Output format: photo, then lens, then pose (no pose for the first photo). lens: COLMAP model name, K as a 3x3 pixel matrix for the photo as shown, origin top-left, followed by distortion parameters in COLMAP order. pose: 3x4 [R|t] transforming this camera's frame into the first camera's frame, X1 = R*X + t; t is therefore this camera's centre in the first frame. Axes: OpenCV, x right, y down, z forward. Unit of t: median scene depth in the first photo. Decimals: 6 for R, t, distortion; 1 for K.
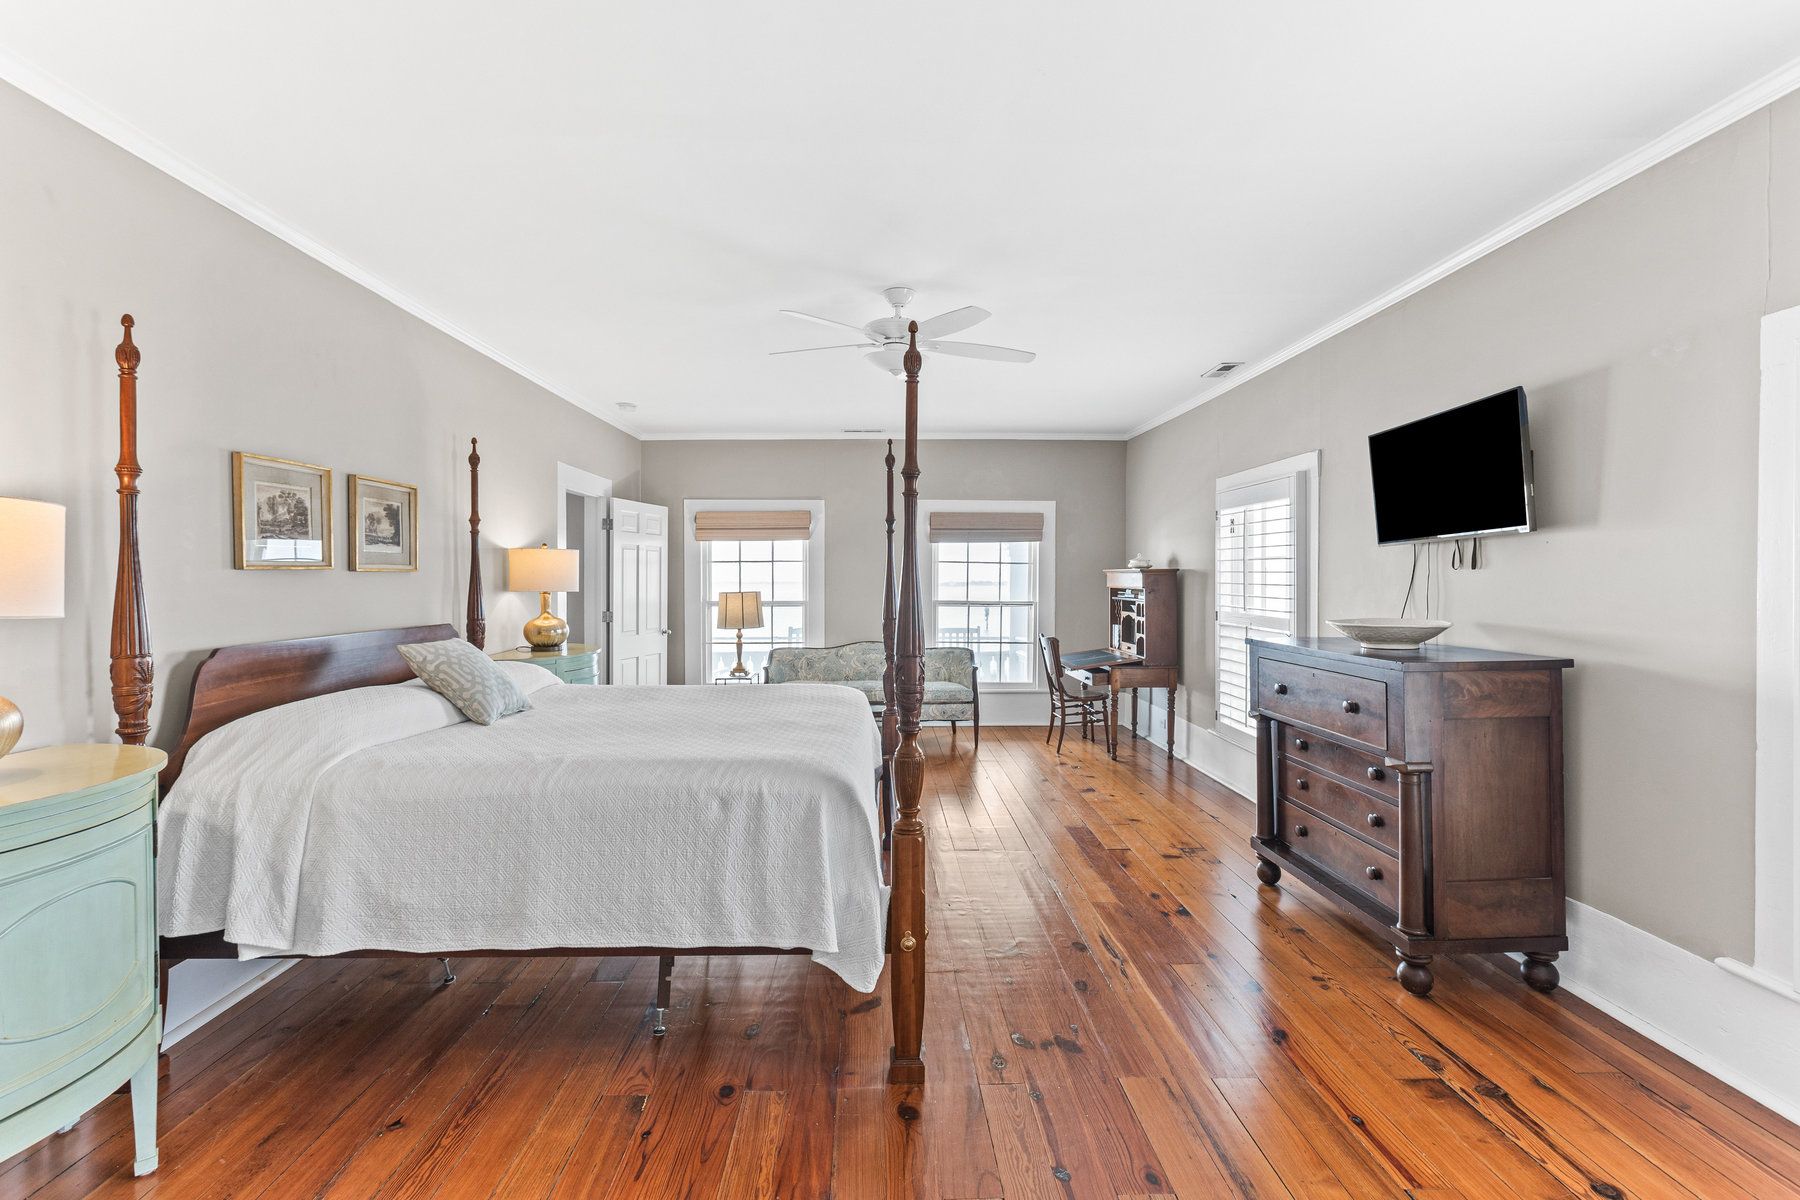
lens RADIAL K [[823.8, 0, 899.8], [0, 823.8, 587.2], [0, 0, 1]] dist [-0.000042, -0.000001]
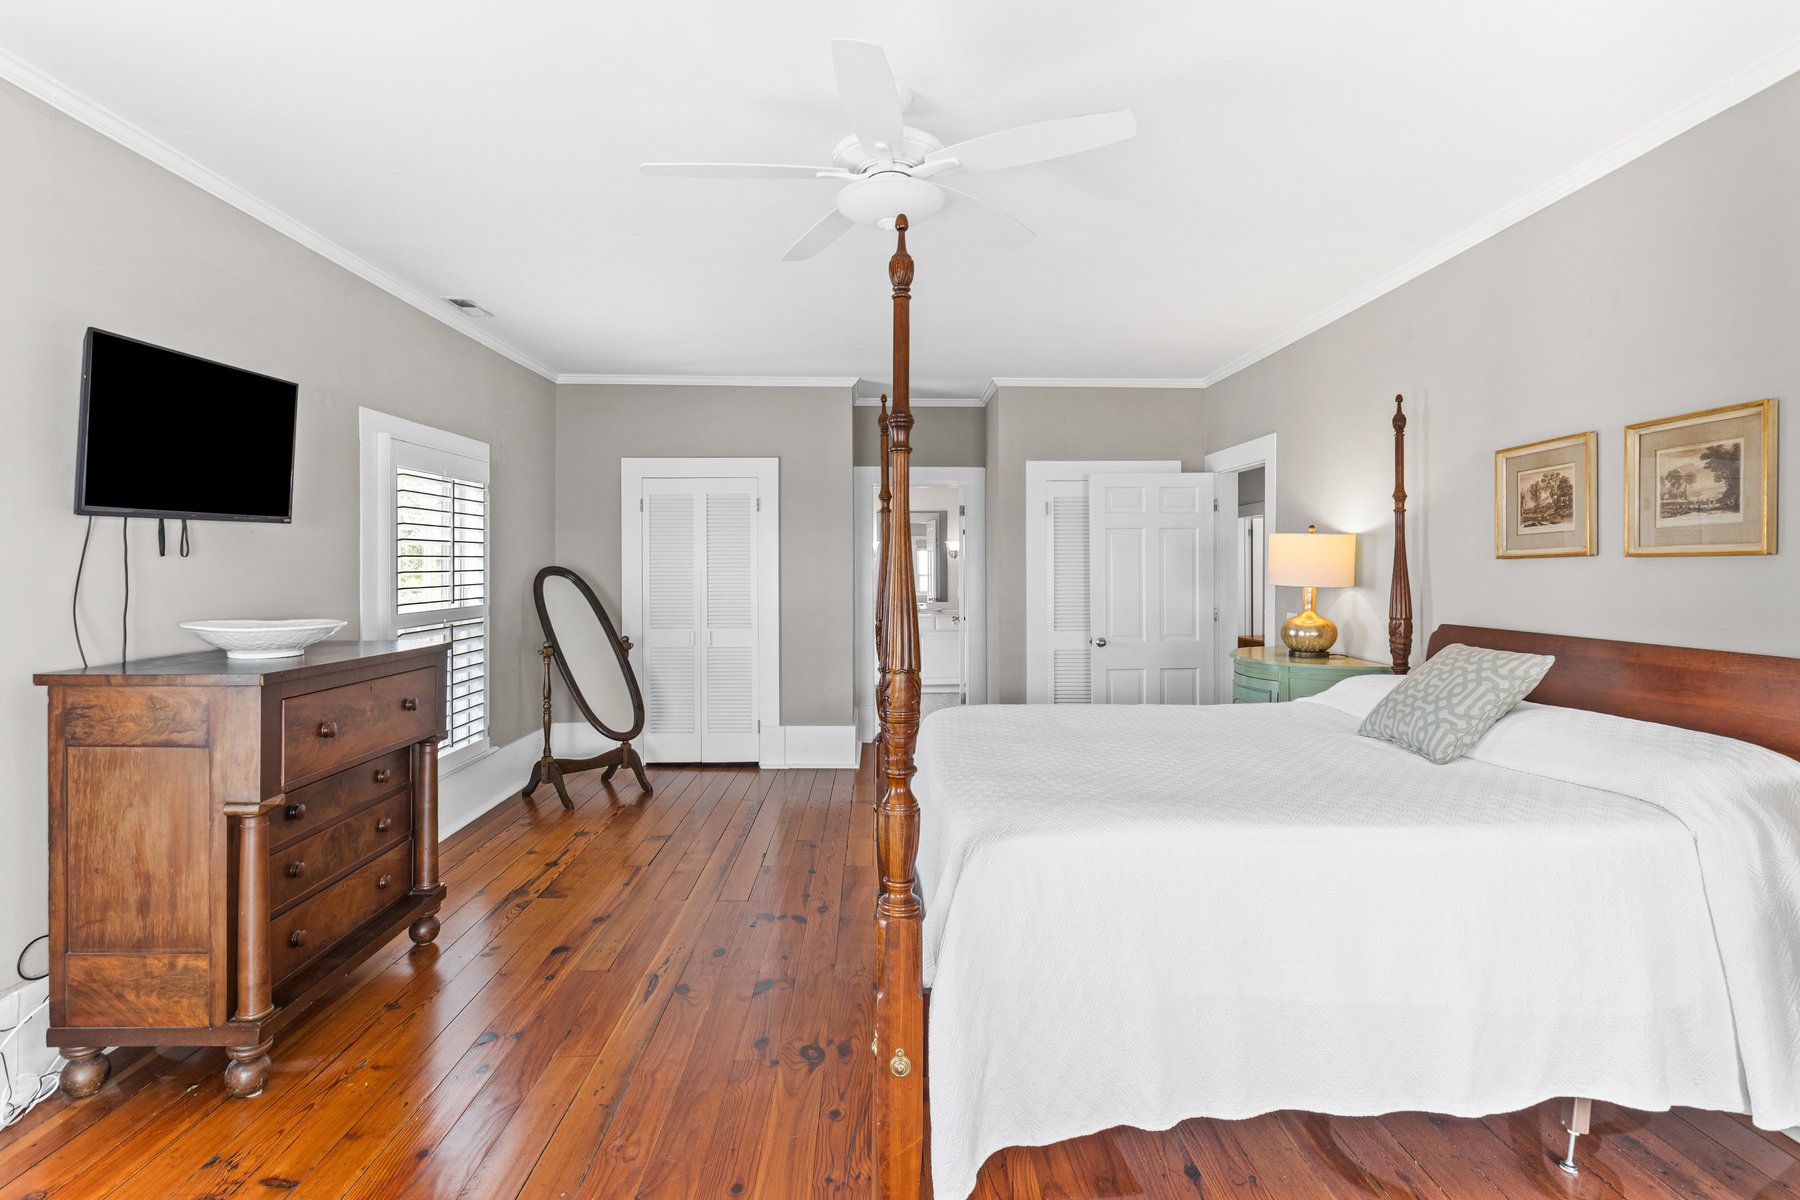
lens RADIAL K [[937.2, 0, 898.7], [0, 937.2, 583.9], [0, 0, 1]] dist [-0.000273, -0.000040]
pose [[-0.999982, 0.001162, 0.005947, -0.017294], [0.001316, 0.999662, 0.025971, -0.019580], [-0.005915, 0.025979, -0.999645, 1.991213]]
